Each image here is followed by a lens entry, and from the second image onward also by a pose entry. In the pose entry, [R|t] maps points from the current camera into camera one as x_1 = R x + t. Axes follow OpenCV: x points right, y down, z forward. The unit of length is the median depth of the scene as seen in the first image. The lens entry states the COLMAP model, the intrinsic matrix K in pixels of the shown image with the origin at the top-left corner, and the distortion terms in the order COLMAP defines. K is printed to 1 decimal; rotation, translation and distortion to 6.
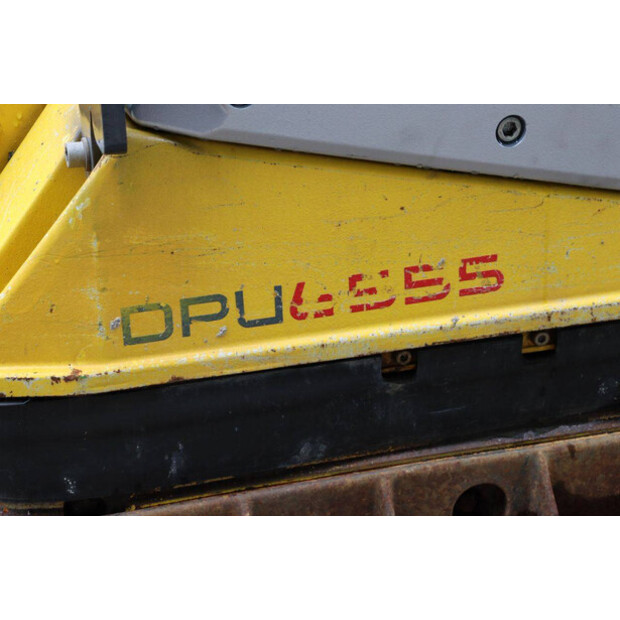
lens RADIAL K [[1438.4, 0, 313.1], [0, 1438.4, 311.6], [0, 0, 1]] dist [0.381841, 0.565000]
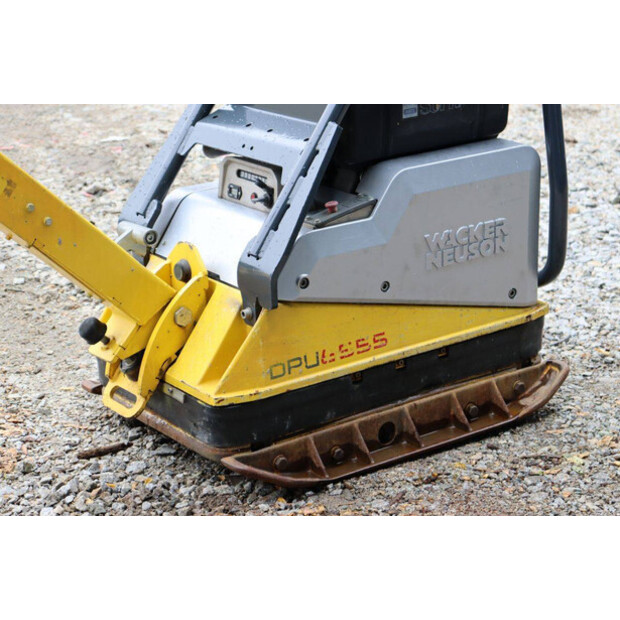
lens RADIAL K [[1438.4, 0, 313.1], [0, 1438.4, 311.6], [0, 0, 1]] dist [0.381841, 0.565000]
pose [[0.943774, -0.127868, 0.304862, -0.832670], [0.168890, 0.979238, -0.112117, 0.206962], [-0.284196, 0.157301, 0.945774, -1.551721]]
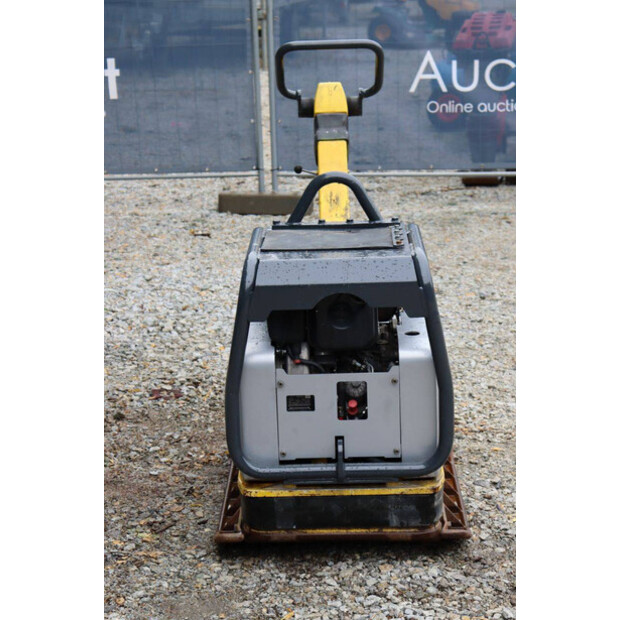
lens RADIAL K [[1459.8, 0, 311.1], [0, 1459.8, 316.7], [0, 0, 1]] dist [0.419261, 0.477521]
pose [[-0.308510, 0.263156, -0.914096, 3.672954], [-0.380966, 0.846351, 0.372230, -1.820144], [0.871600, 0.463076, -0.160854, 1.681433]]
